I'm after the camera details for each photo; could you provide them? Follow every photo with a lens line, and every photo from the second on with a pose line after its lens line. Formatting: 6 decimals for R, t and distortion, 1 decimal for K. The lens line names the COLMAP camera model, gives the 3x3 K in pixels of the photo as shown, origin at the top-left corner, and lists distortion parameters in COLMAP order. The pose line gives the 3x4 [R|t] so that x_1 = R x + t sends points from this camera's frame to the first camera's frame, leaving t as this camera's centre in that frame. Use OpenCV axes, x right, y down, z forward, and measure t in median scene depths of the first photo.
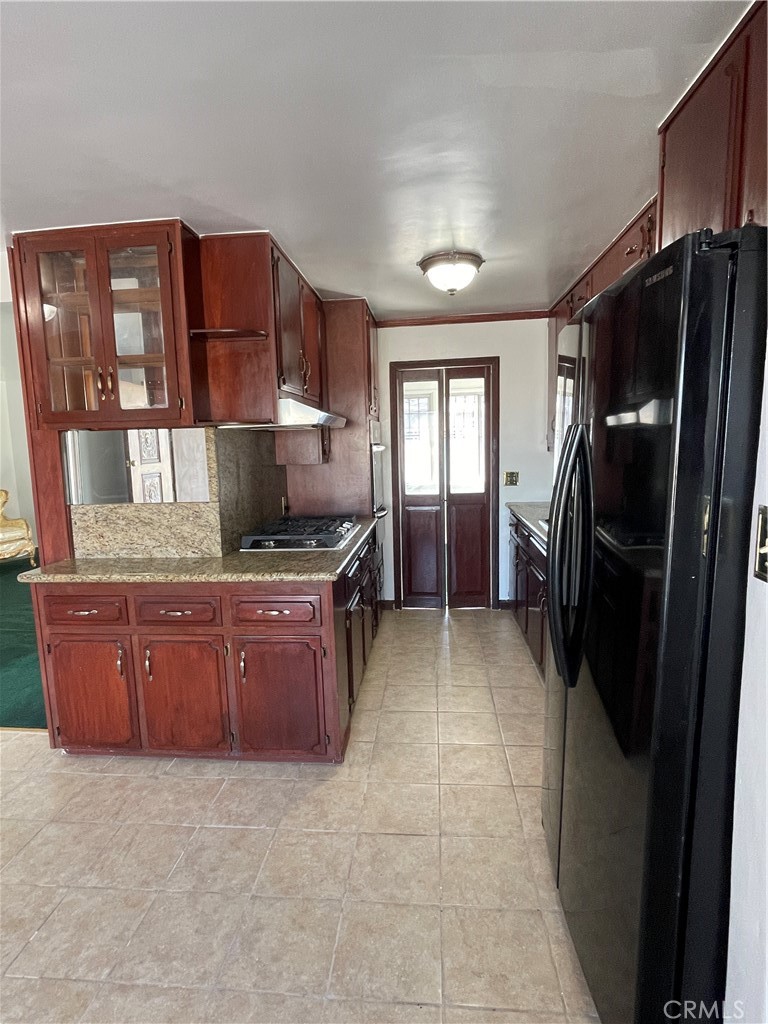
lens RADIAL K [[542.3, 0, 382.9], [0, 542.3, 515.7], [0, 0, 1]] dist [0.003006, -0.000377]
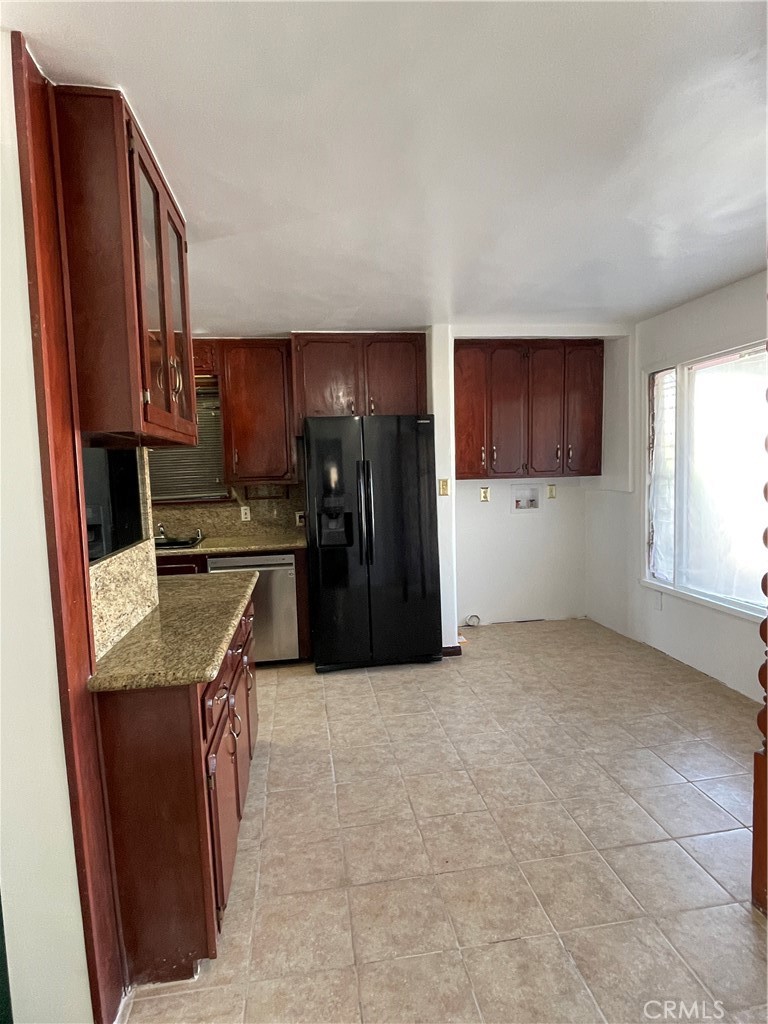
lens RADIAL K [[542.3, 0, 385.5], [0, 542.3, 513.8], [0, 0, 1]] dist [0.003006, -0.000377]
pose [[-0.238095, -0.051103, 0.969896, -1.726220], [0.163292, 0.982294, 0.091842, -0.103991], [-0.957417, 0.180243, -0.225535, 1.241995]]
